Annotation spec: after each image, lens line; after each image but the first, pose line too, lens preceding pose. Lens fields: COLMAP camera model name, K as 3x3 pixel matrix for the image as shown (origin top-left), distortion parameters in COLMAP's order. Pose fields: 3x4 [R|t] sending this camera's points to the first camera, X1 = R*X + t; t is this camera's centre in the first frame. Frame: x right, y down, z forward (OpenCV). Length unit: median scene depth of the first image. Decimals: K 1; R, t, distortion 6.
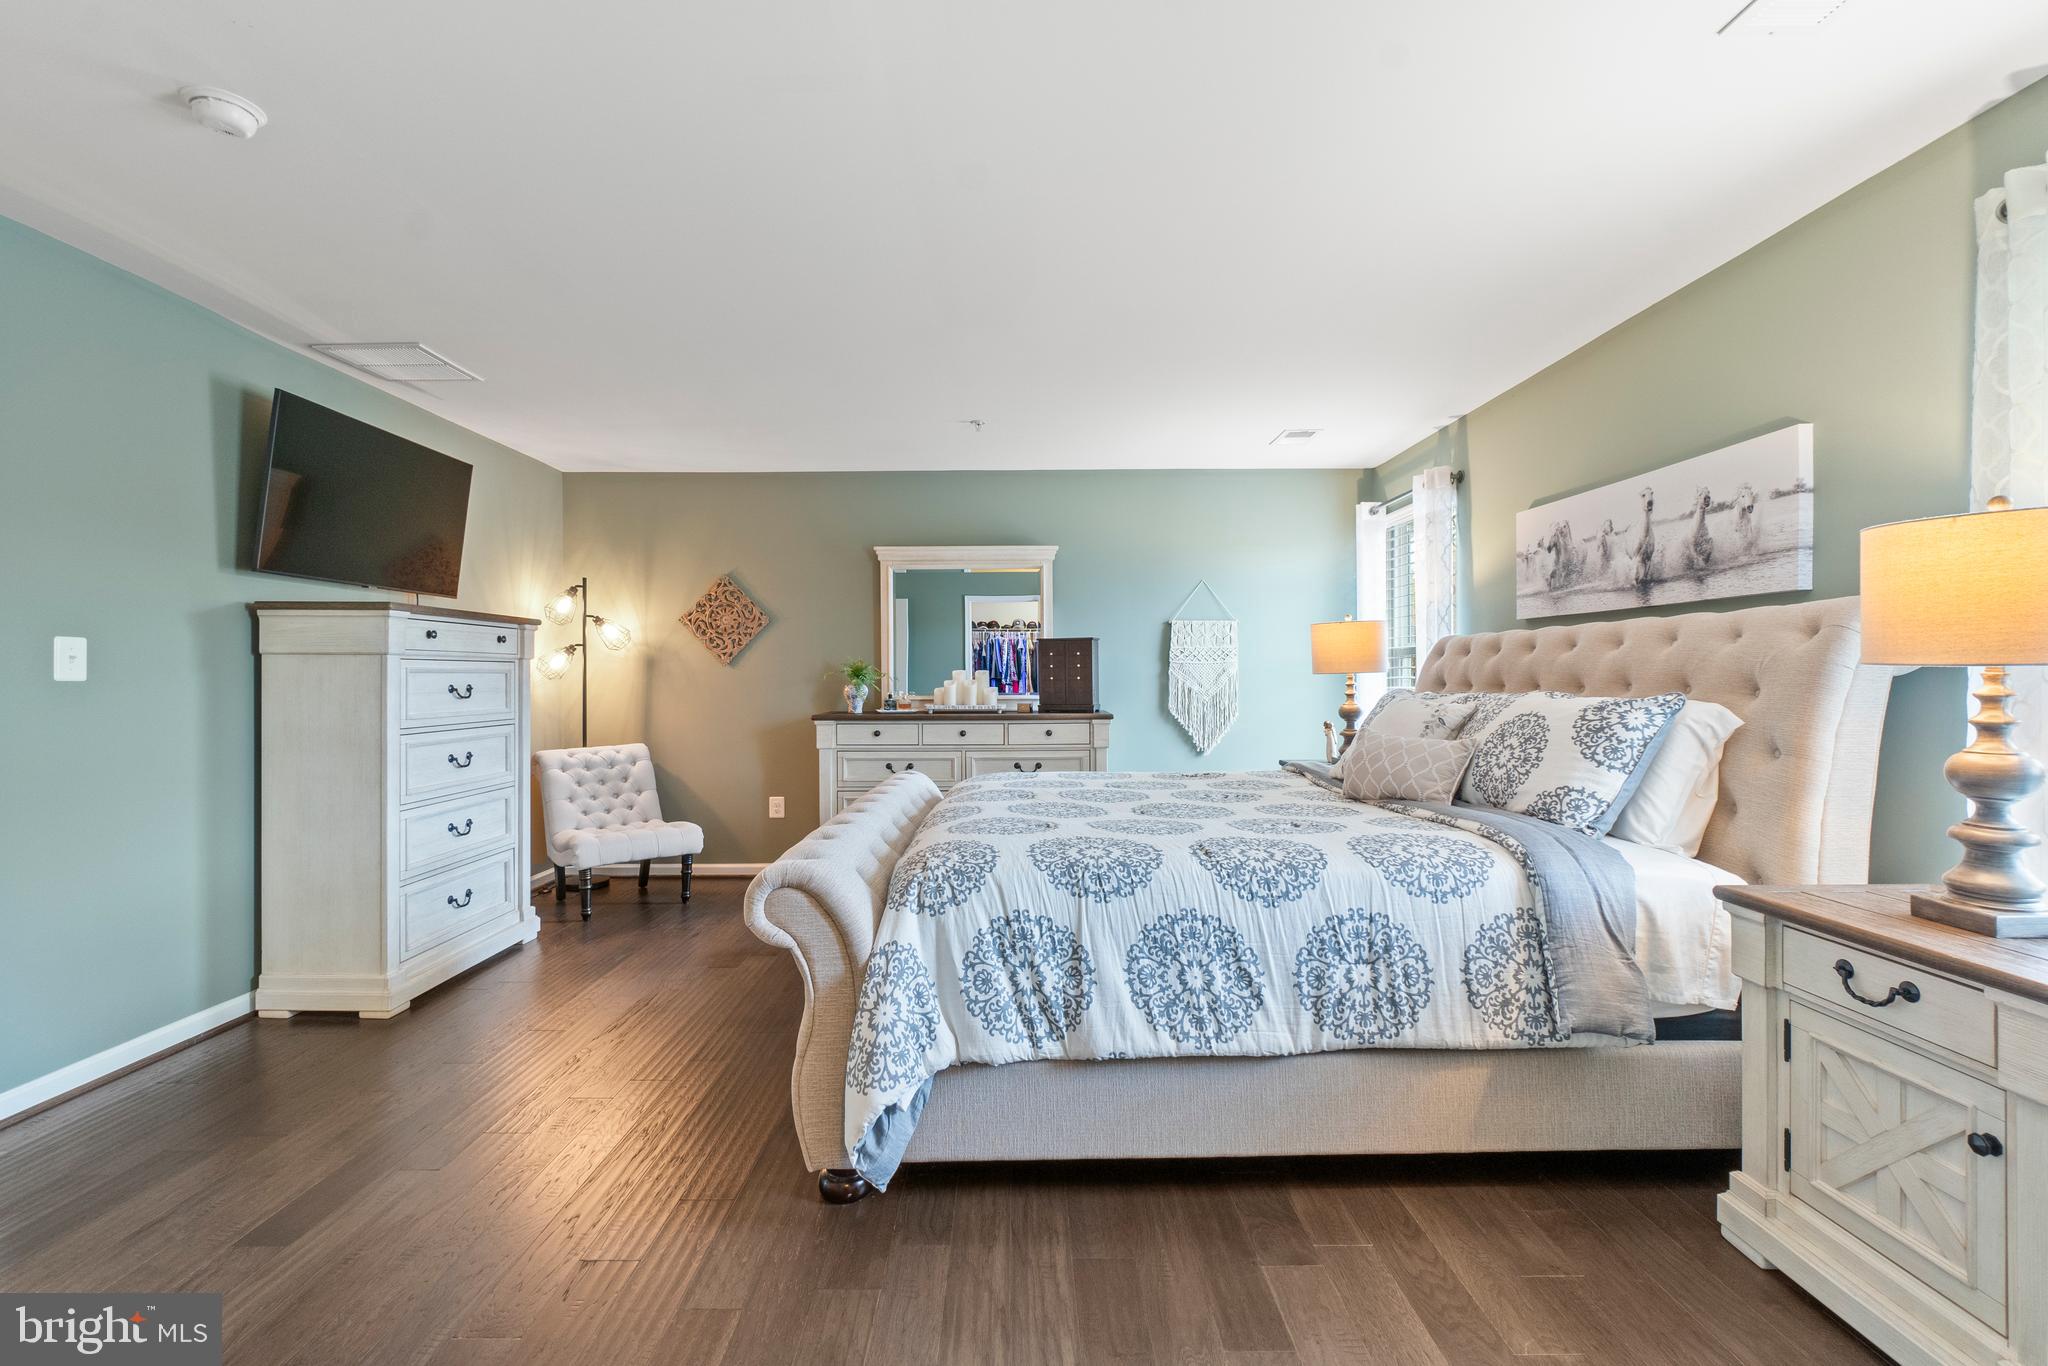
lens RADIAL K [[878.9, 0, 1027.7], [0, 878.9, 695.9], [0, 0, 1]] dist [-0.002272, -0.000006]
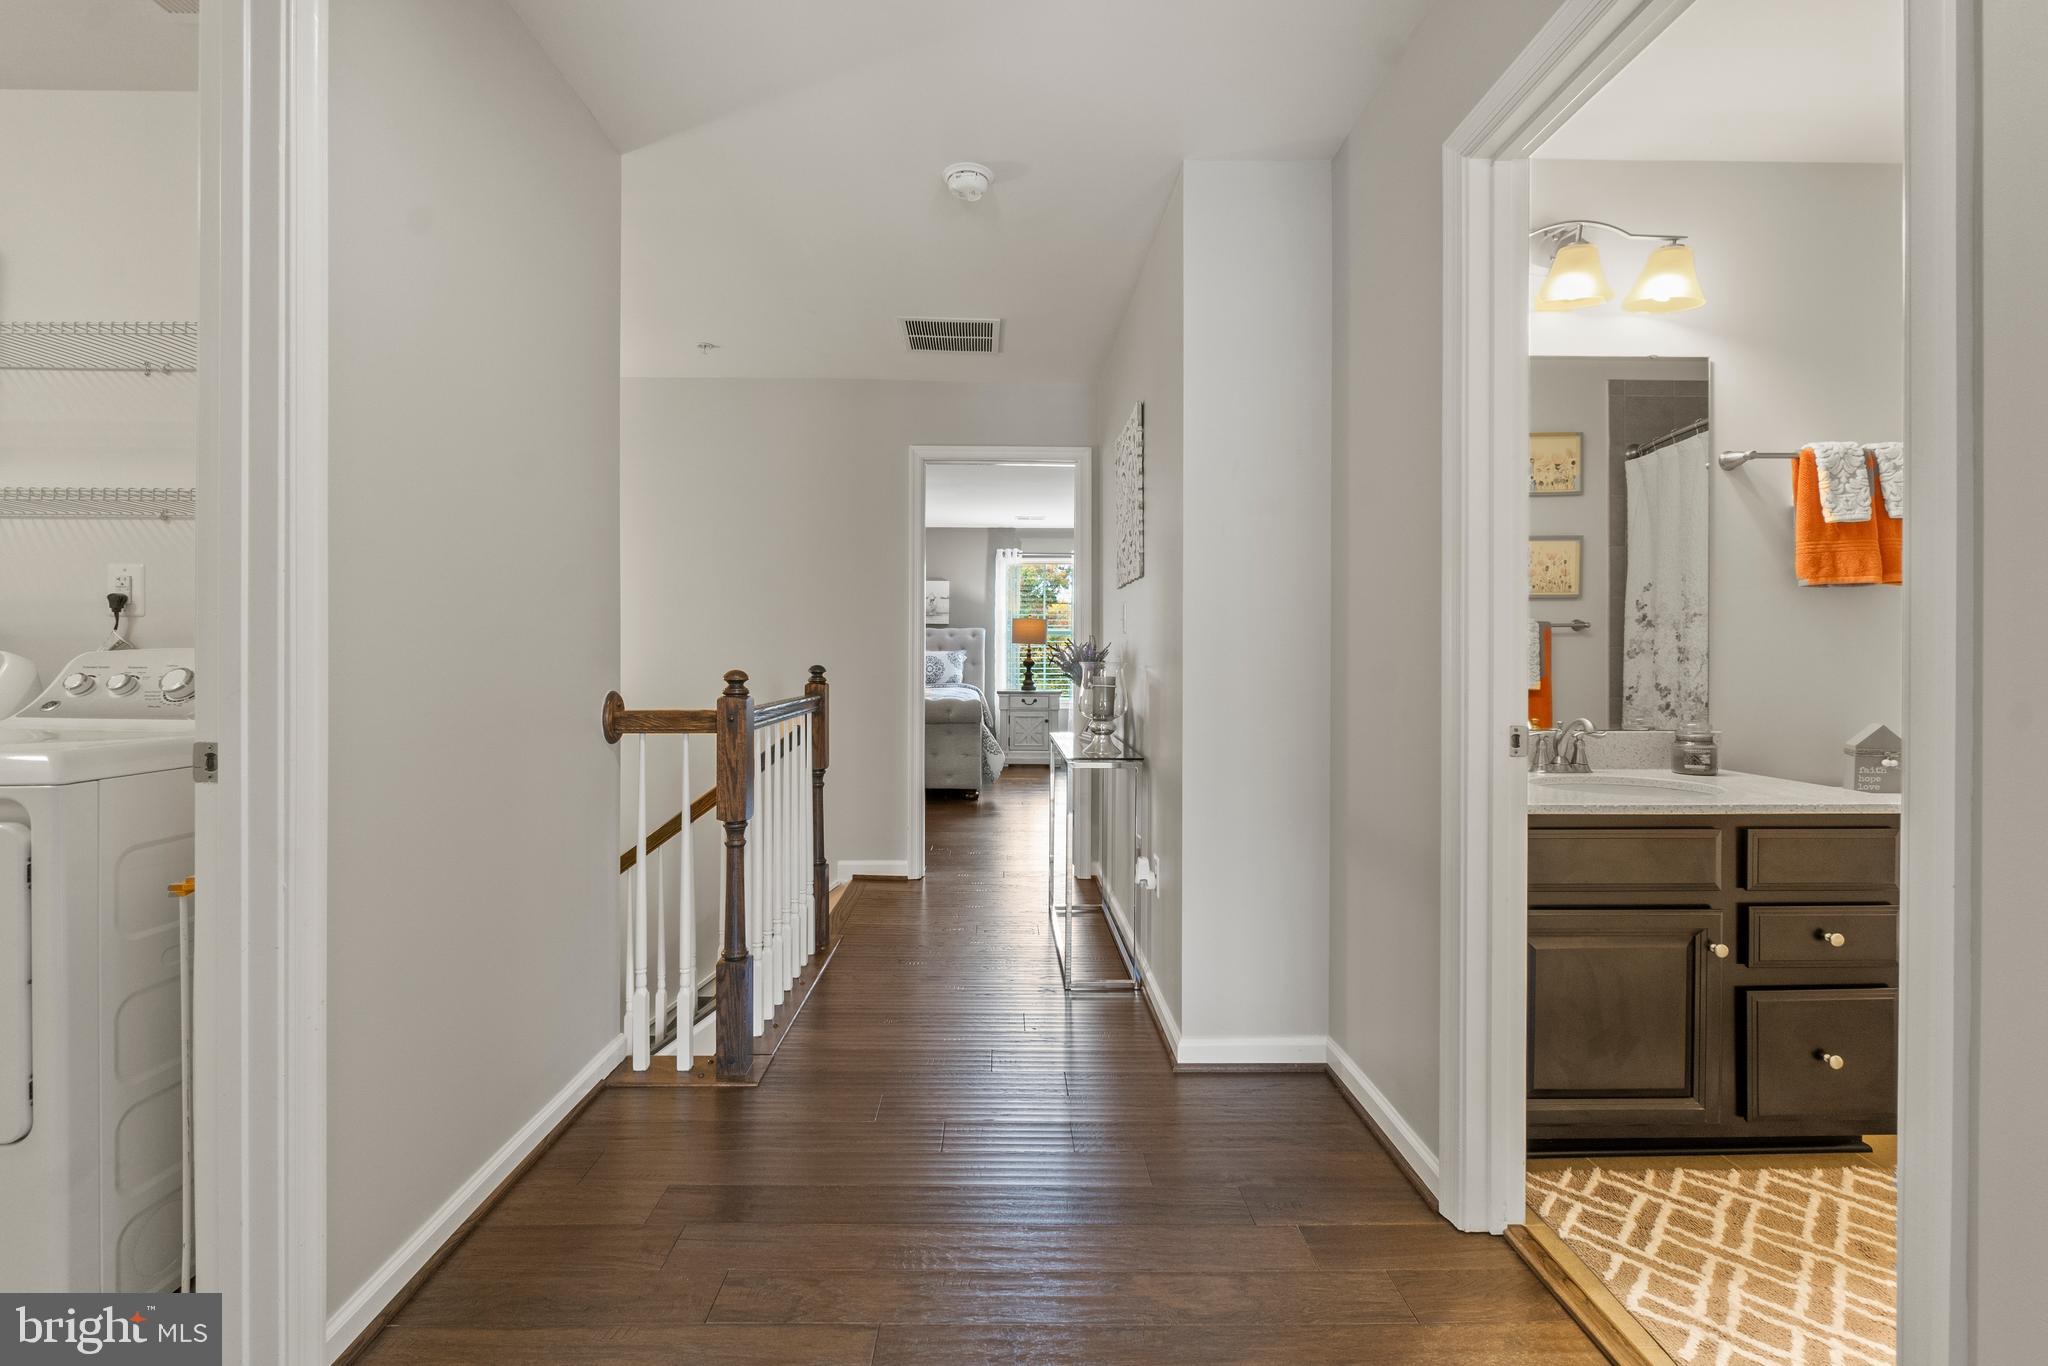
lens RADIAL K [[881.0, 0, 1015.7], [0, 881.0, 672.6], [0, 0, 1]] dist [-0.003470, -0.000282]
pose [[-0.006843, -0.011566, 0.999910, -2.735958], [0.022791, 0.999672, 0.011720, 0.049327], [-0.999717, 0.022869, -0.006577, 0.668473]]
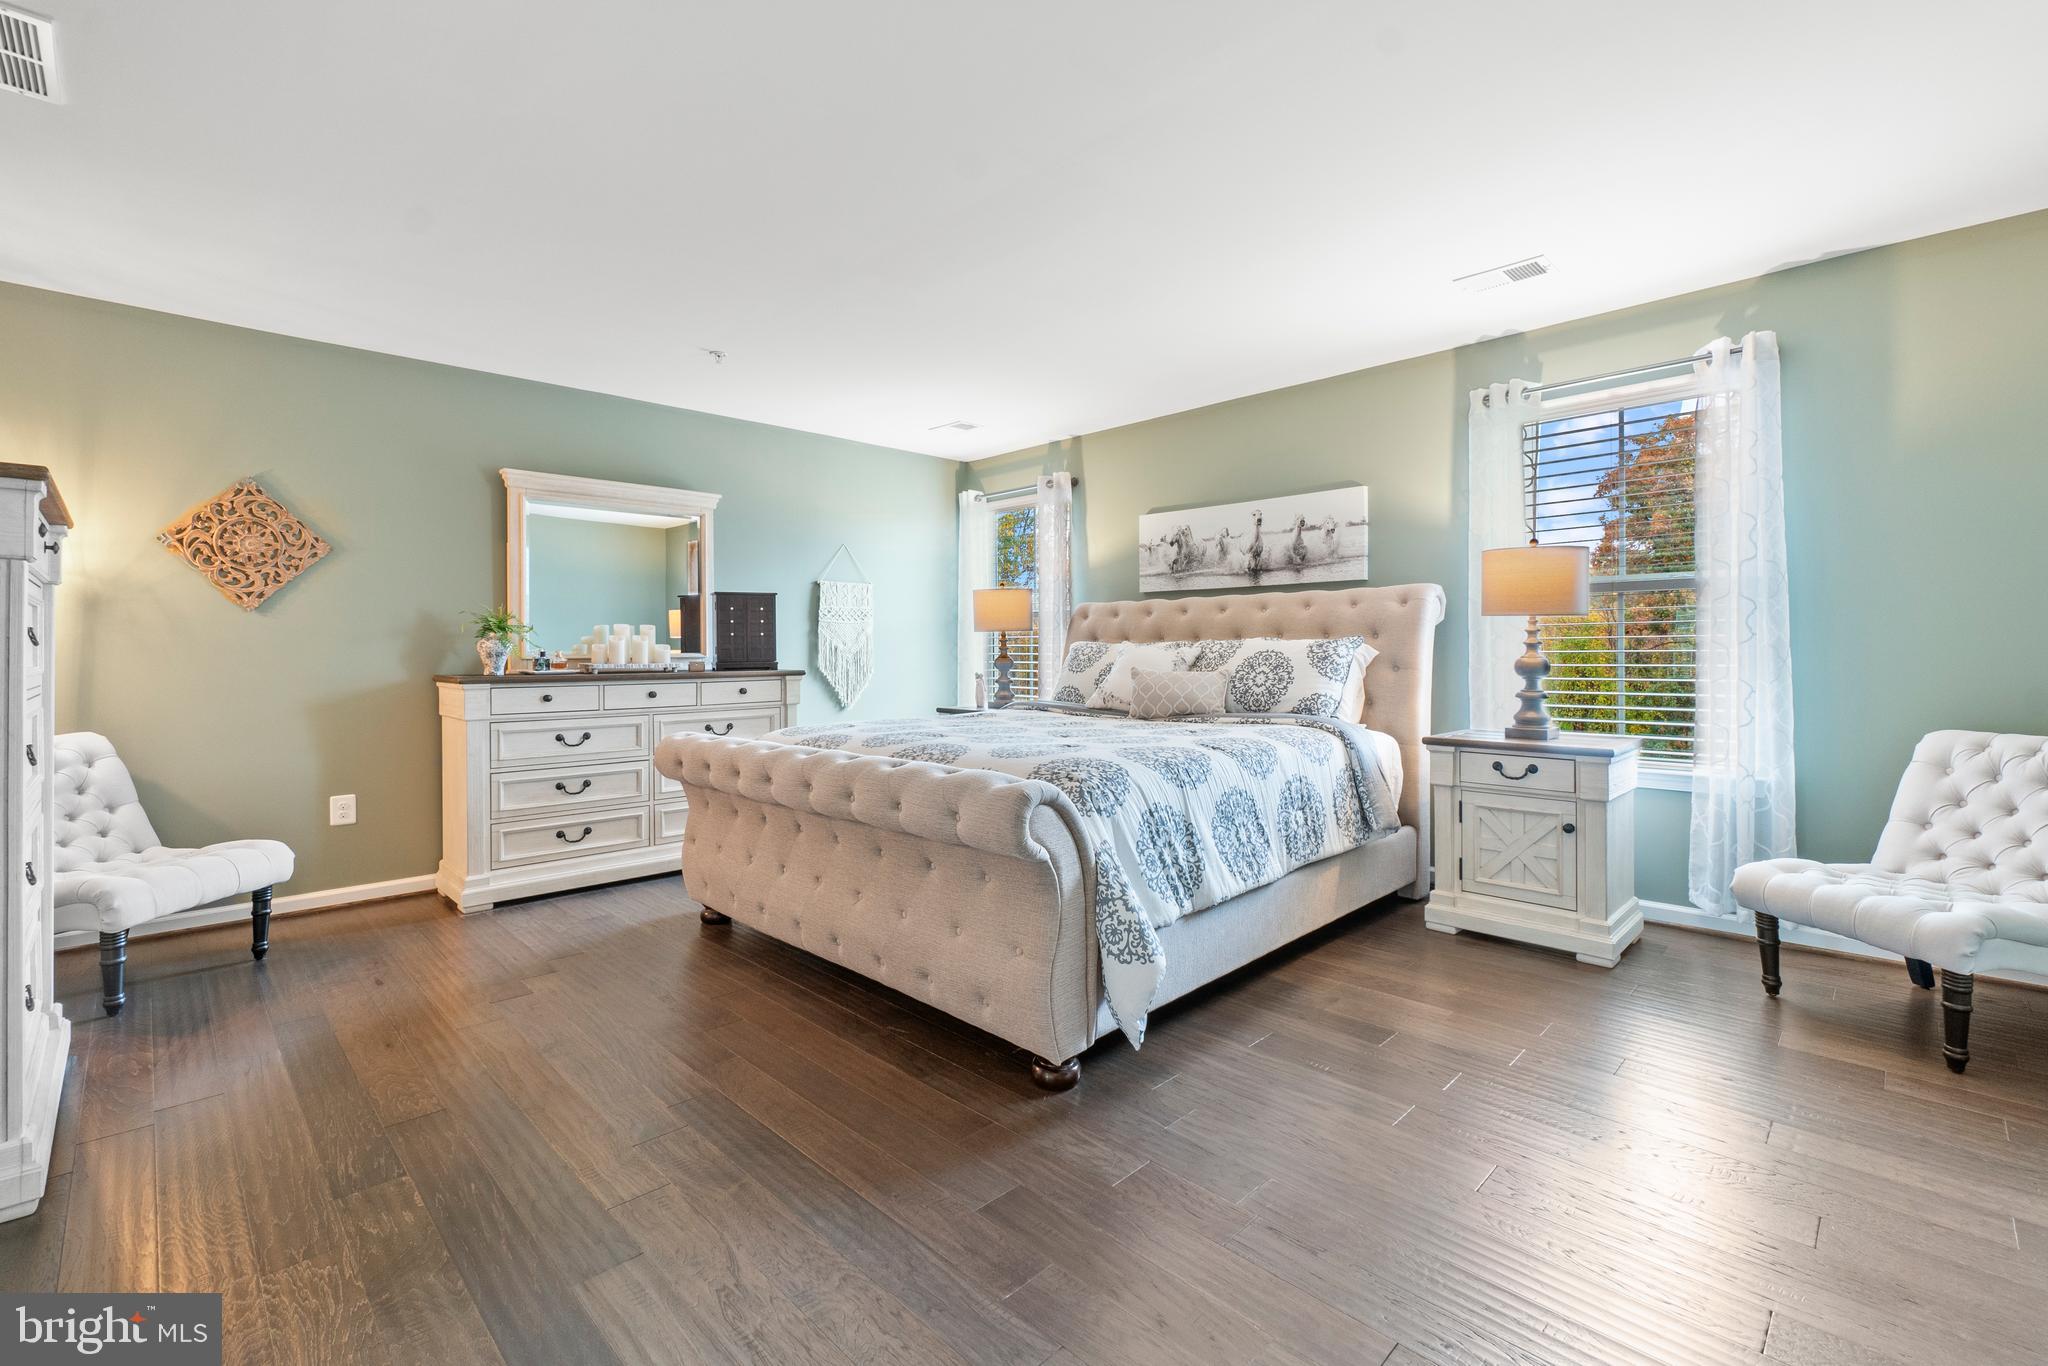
lens RADIAL K [[881.0, 0, 1015.7], [0, 881.0, 672.6], [0, 0, 1]] dist [-0.003470, -0.000282]
pose [[0.717345, -0.017324, 0.696502, -0.791051], [0.017898, 0.999819, 0.006435, 0.039180], [-0.696488, 0.007849, 0.717526, 0.196021]]
